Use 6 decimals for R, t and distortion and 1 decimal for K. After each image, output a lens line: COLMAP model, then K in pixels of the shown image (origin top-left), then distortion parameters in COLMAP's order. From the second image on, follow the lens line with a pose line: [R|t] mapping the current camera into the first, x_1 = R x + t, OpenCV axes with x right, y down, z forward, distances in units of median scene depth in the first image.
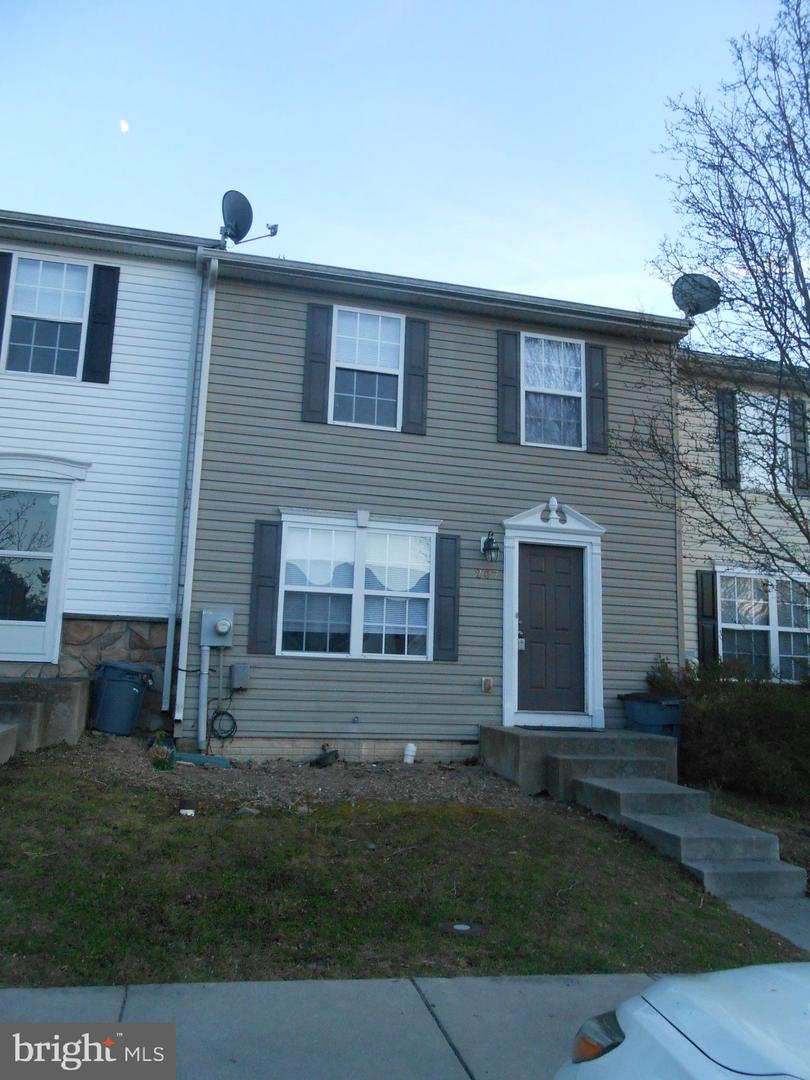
lens RADIAL K [[832.9, 0, 406.5], [0, 832.9, 526.2], [0, 0, 1]] dist [-0.039619, 0.083648]
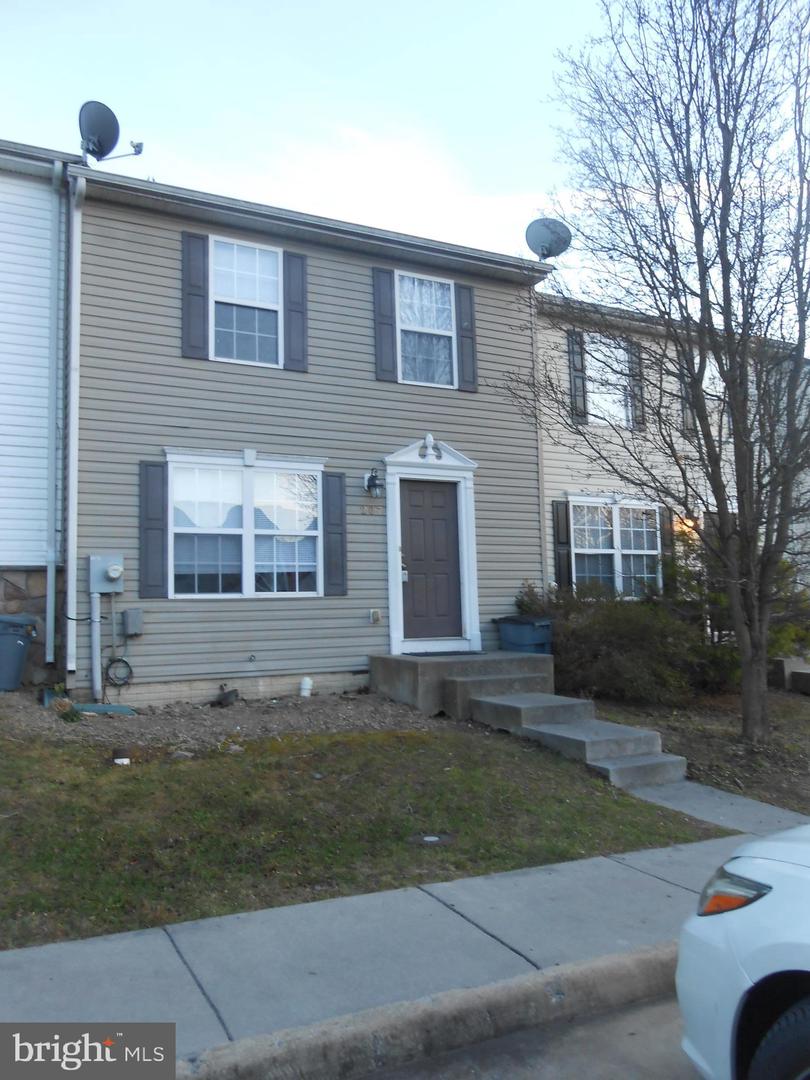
lens RADIAL K [[832.9, 0, 406.5], [0, 832.9, 526.2], [0, 0, 1]] dist [-0.039619, 0.083648]
pose [[0.973434, -0.031304, 0.226816, -0.101113], [0.012665, 0.996455, 0.083173, -0.007983], [-0.228615, -0.078091, 0.970380, -0.008922]]
